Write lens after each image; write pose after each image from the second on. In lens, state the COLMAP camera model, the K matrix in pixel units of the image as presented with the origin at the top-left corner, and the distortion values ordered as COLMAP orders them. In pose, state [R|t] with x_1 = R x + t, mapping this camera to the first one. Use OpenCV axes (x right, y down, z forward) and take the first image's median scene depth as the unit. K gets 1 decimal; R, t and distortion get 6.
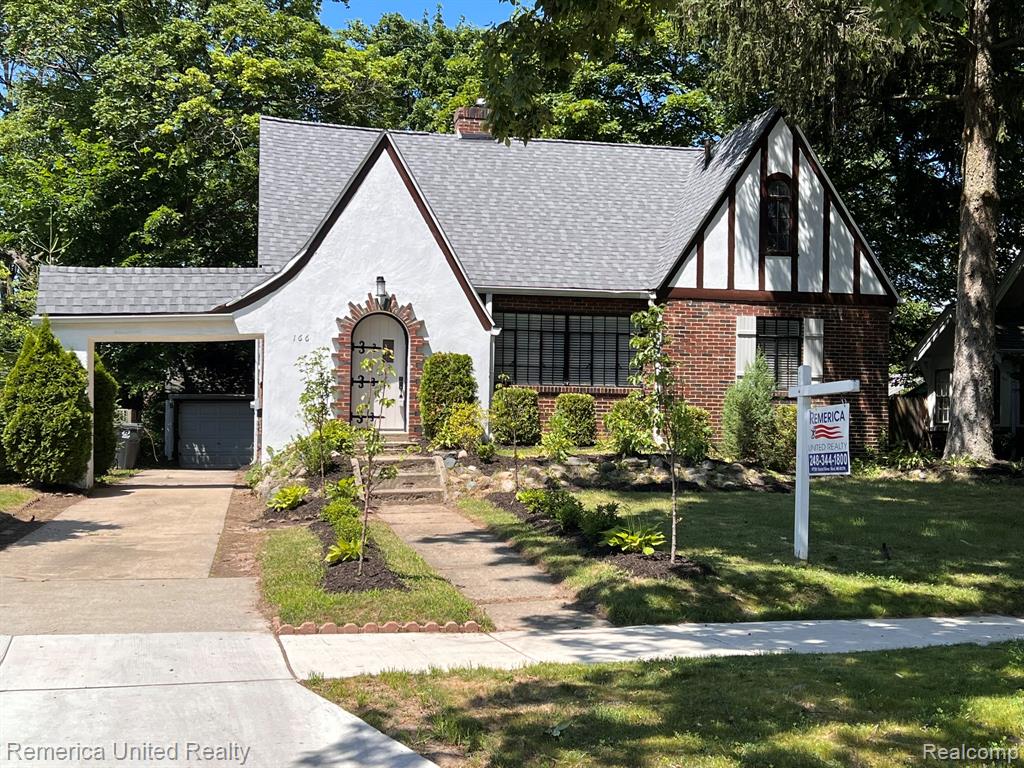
lens RADIAL K [[1244.1, 0, 519.0], [0, 1244.1, 392.7], [0, 0, 1]] dist [0.064030, 0.000000]
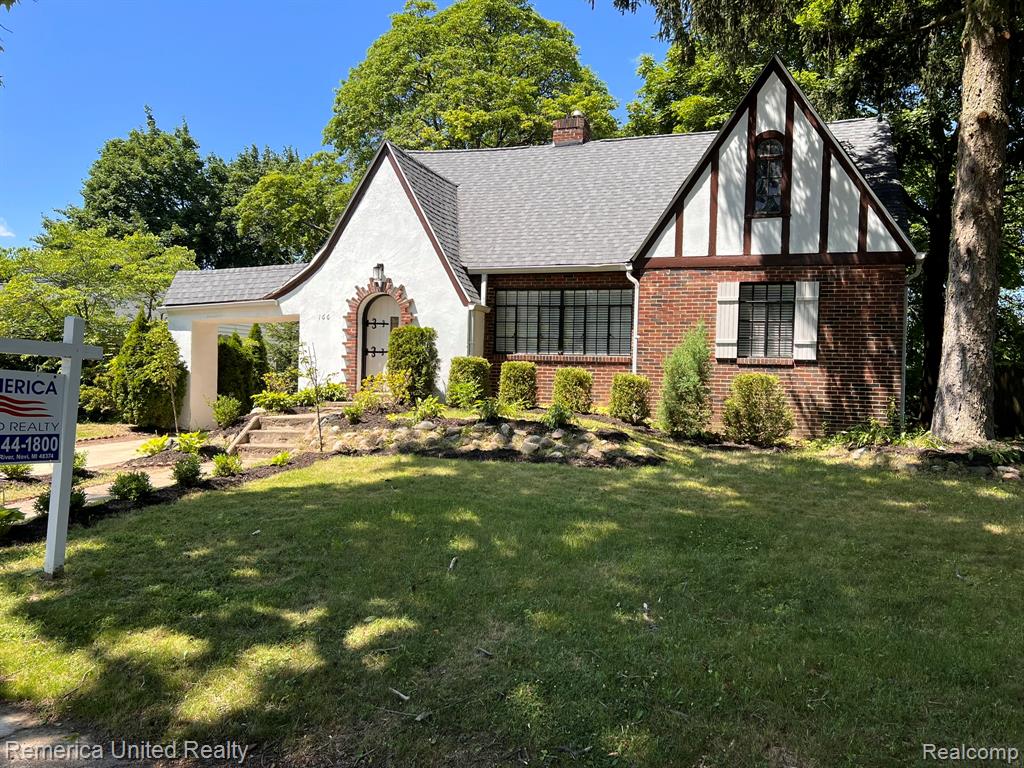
lens RADIAL K [[807.8, 0, 513.1], [0, 807.8, 383.8], [0, 0, 1]] dist [0.021074, 0.031942]
pose [[0.857709, 0.012874, -0.513975, 0.369258], [-0.000442, 0.999705, 0.024304, 0.003070], [0.514136, -0.020619, 0.857461, 0.366057]]
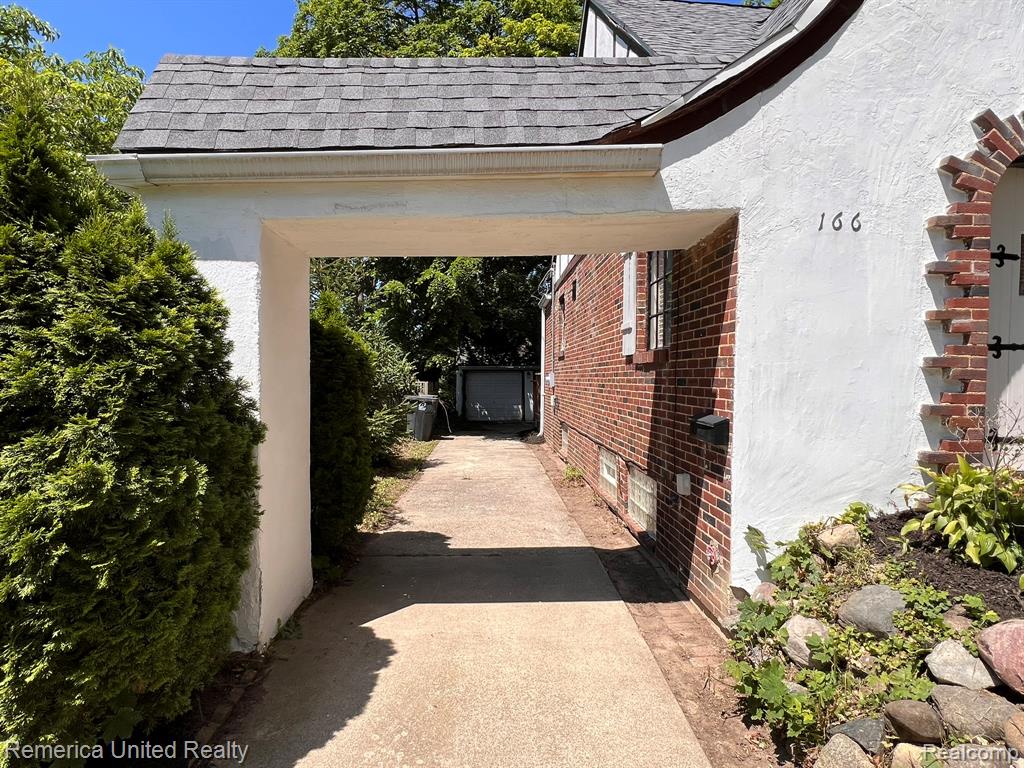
lens RADIAL K [[533.9, 0, 510.2], [0, 533.9, 379.3], [0, 0, 1]] dist [0.002469, 0.000539]
pose [[0.985465, 0.003127, -0.169850, -0.219980], [0.002013, 0.999545, 0.030081, -0.003543], [0.169867, -0.029985, 0.985011, 0.760934]]
